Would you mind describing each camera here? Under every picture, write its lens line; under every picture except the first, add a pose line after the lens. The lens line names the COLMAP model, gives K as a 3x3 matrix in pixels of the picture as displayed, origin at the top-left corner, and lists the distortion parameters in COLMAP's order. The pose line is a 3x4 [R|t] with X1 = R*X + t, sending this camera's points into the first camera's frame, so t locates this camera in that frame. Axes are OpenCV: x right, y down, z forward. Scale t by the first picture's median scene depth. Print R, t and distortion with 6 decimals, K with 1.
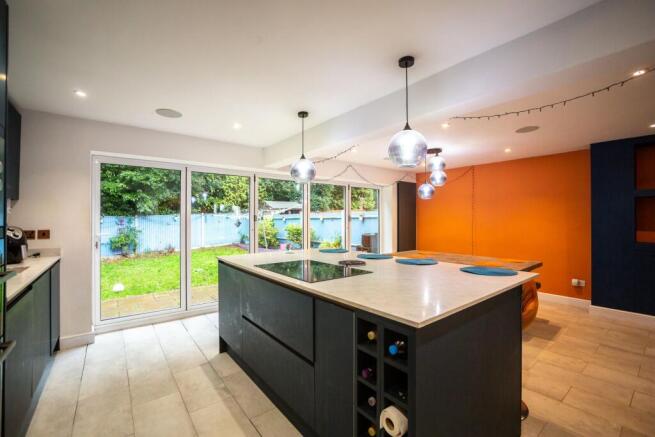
lens RADIAL K [[285.4, 0, 327.5], [0, 285.4, 218.5], [0, 0, 1]] dist [0.001105, 0.000020]
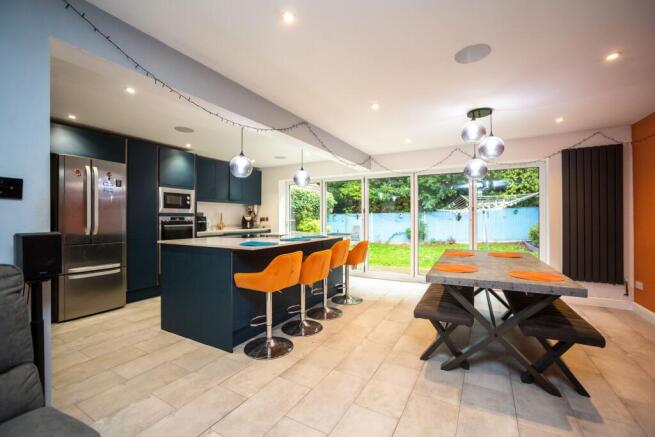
lens RADIAL K [[276.6, 0, 327.5], [0, 276.6, 218.5], [0, 0, 1]] dist [-0.000353, 0.000006]
pose [[0.380856, 0.002571, -0.924631, 0.330126], [0.005894, 0.999969, 0.005209, 0.009849], [0.924616, -0.007434, 0.380829, 0.141252]]
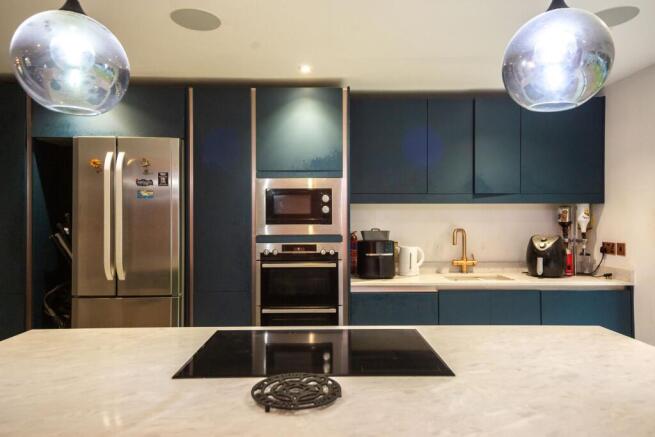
lens RADIAL K [[440.2, 0, 327.5], [0, 440.2, 218.5], [0, 0, 1]] dist [0.052083, -0.000125]
pose [[-0.609332, -0.001968, -0.792913, 0.093646], [0.005219, 0.999965, -0.006493, -0.004860], [0.792898, -0.008095, -0.609300, 0.267905]]
